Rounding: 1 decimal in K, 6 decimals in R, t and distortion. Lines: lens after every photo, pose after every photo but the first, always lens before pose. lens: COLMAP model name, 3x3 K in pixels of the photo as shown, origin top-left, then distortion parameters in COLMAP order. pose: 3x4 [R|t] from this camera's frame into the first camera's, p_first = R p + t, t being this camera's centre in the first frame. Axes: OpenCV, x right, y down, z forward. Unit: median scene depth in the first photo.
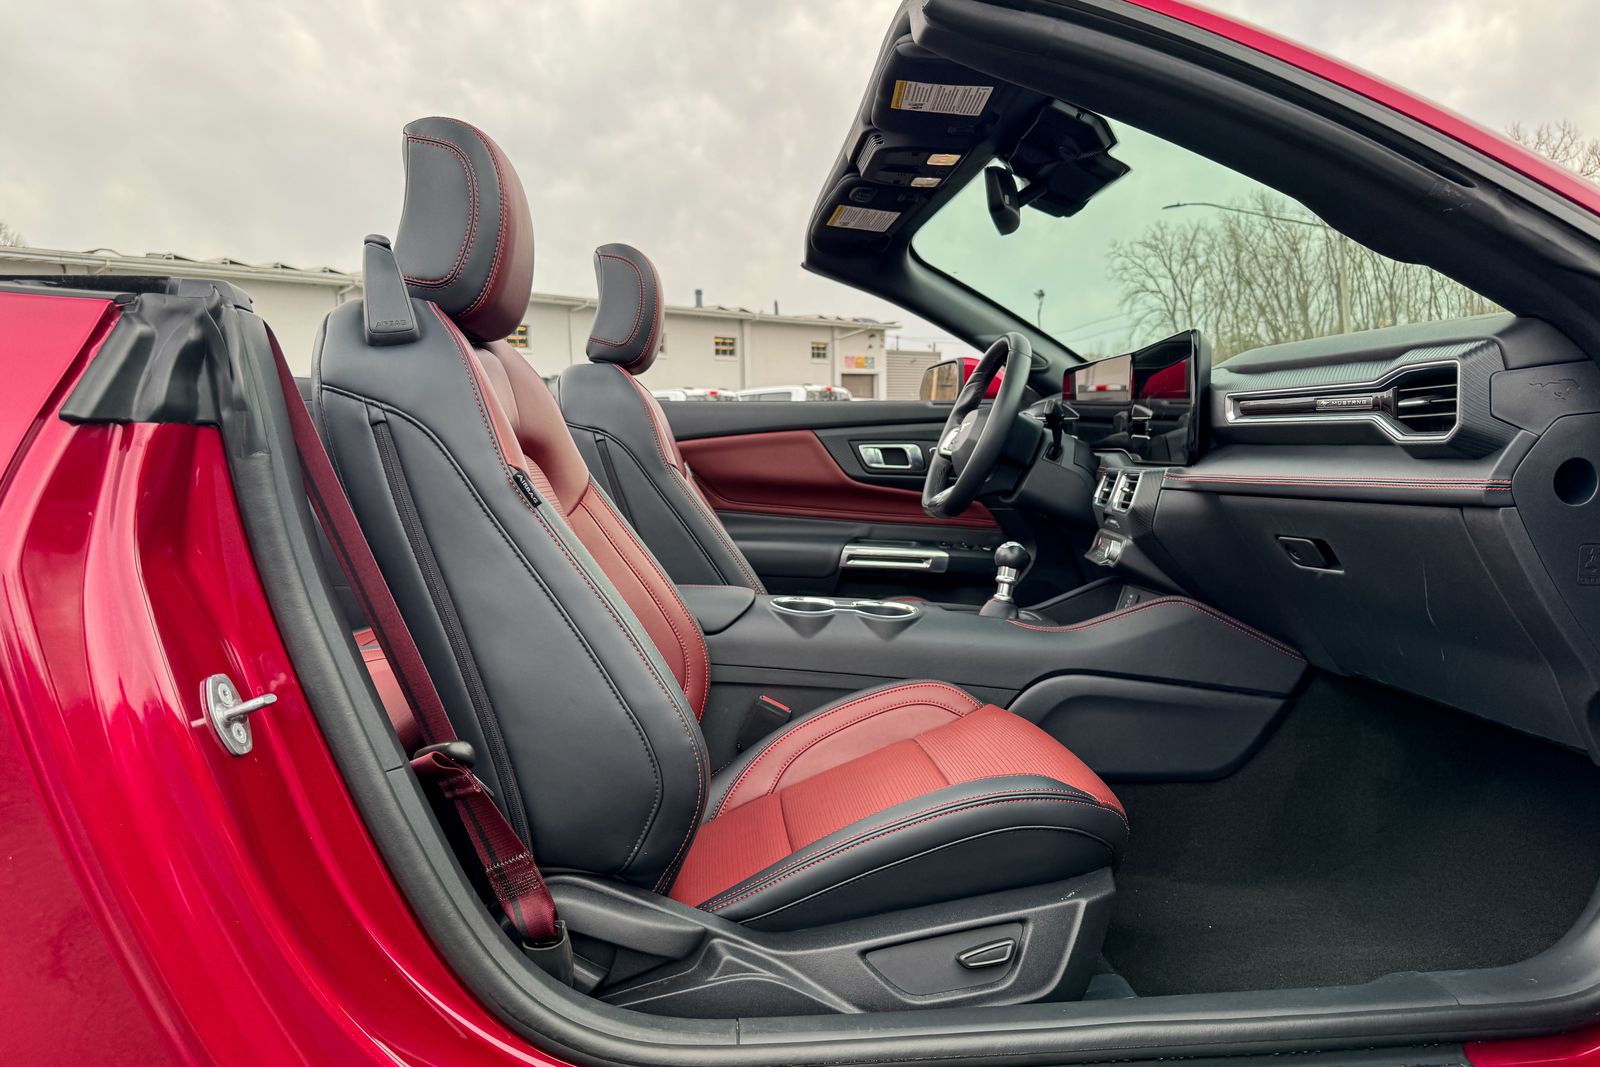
lens RADIAL K [[1116.3, 0, 753.4], [0, 1116.3, 517.6], [0, 0, 1]] dist [0.042875, -0.045036]
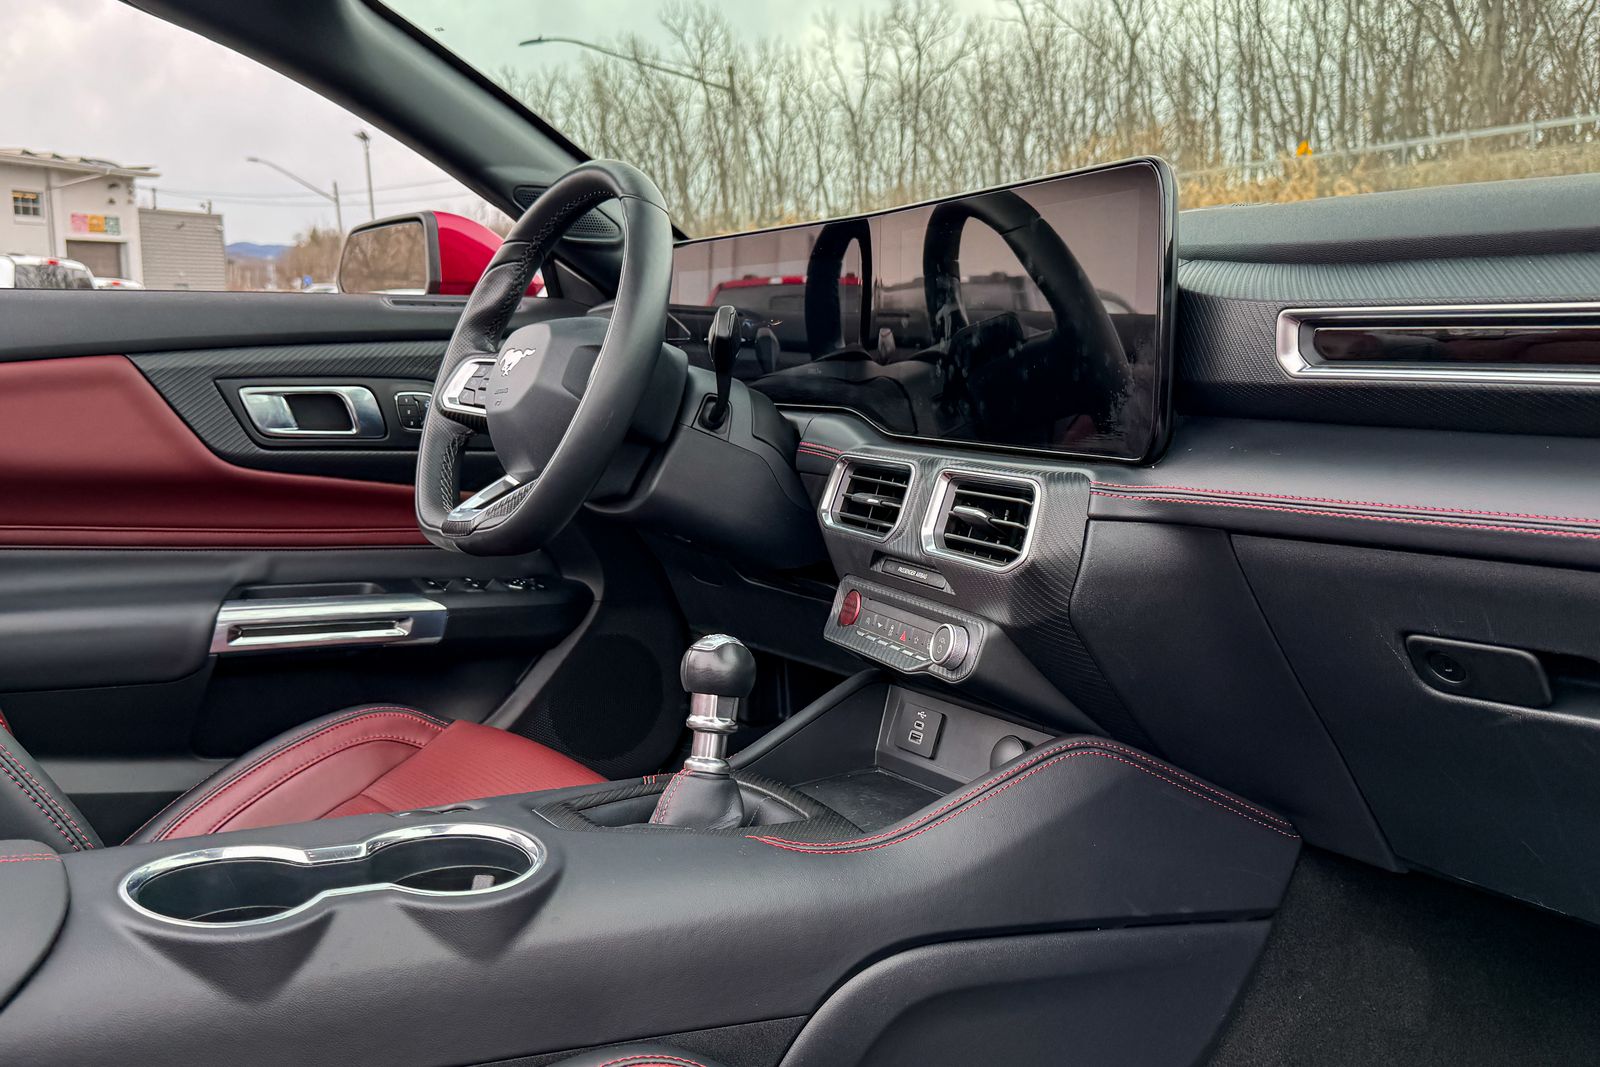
lens RADIAL K [[1426.0, 0, 800.0], [0, 1426.0, 533.5], [0, 0, 1]] dist [0.123687, -0.238655]
pose [[0.856283, -0.064199, 0.512501, -0.026516], [0.031371, 0.996878, 0.072460, -0.060450], [-0.515553, -0.045969, 0.855624, 0.532442]]
